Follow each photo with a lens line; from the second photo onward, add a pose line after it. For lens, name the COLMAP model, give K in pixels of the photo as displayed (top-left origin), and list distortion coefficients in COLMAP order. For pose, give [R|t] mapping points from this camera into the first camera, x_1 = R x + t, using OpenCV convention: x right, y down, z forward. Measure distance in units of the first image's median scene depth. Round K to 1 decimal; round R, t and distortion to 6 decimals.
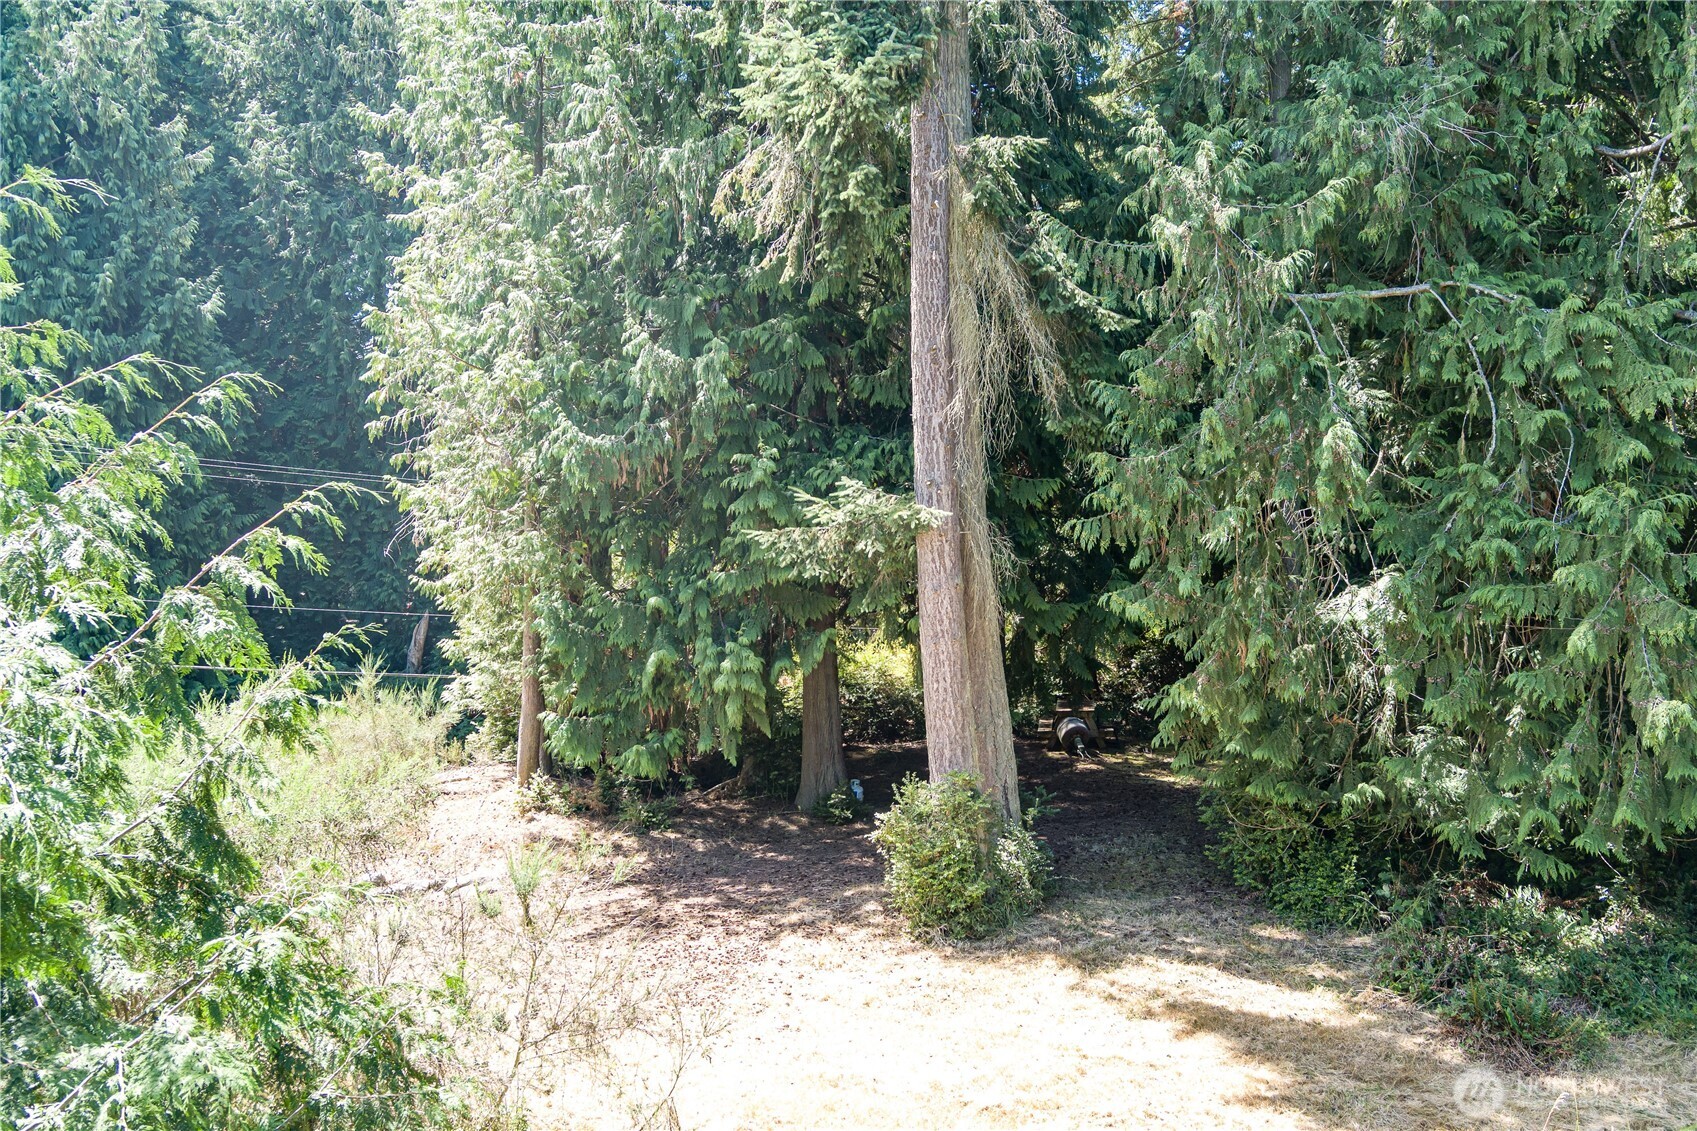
lens RADIAL K [[1361.4, 0, 853.1], [0, 1361.4, 566.9], [0, 0, 1]] dist [-0.004209, 0.032036]
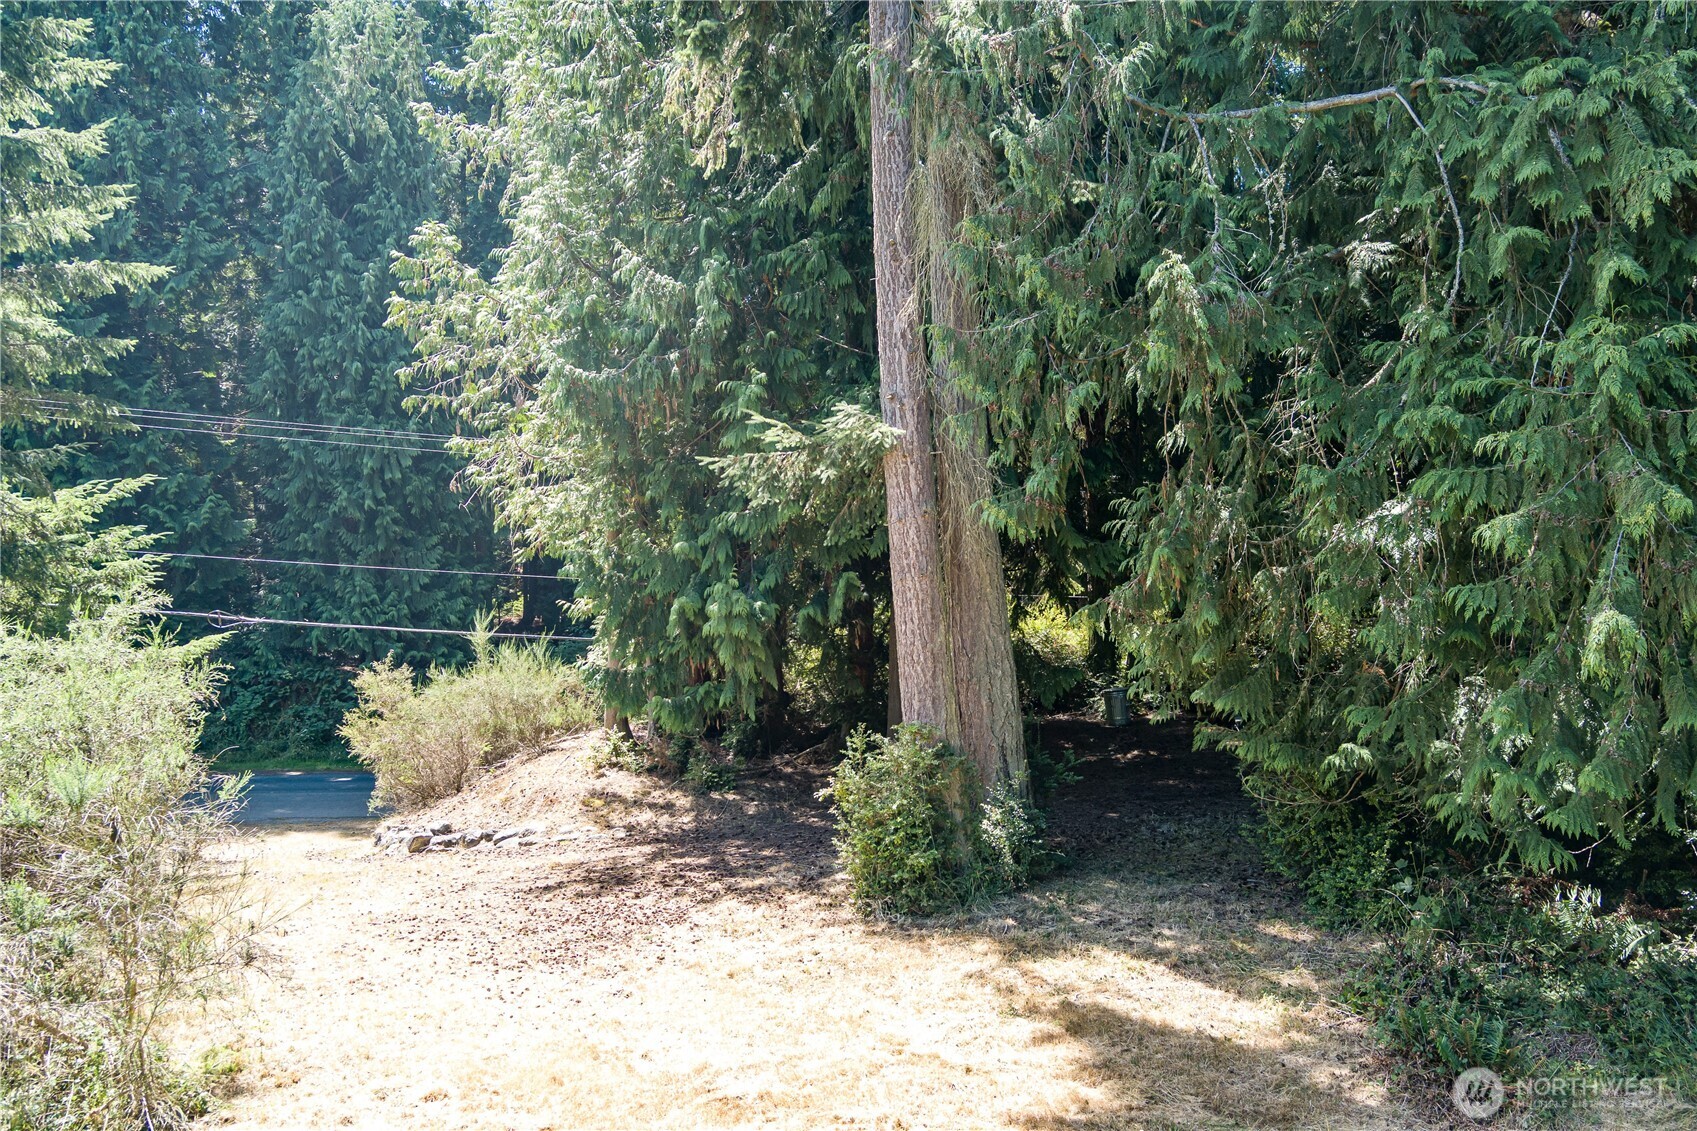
lens RADIAL K [[1361.4, 0, 848.5], [0, 1361.4, 567.0], [0, 0, 1]] dist [-0.004209, 0.032036]
pose [[0.960666, -0.008449, -0.277579, 0.277087], [0.009762, 0.999947, 0.003350, 0.045758], [0.277535, -0.005928, 0.960697, 0.147829]]
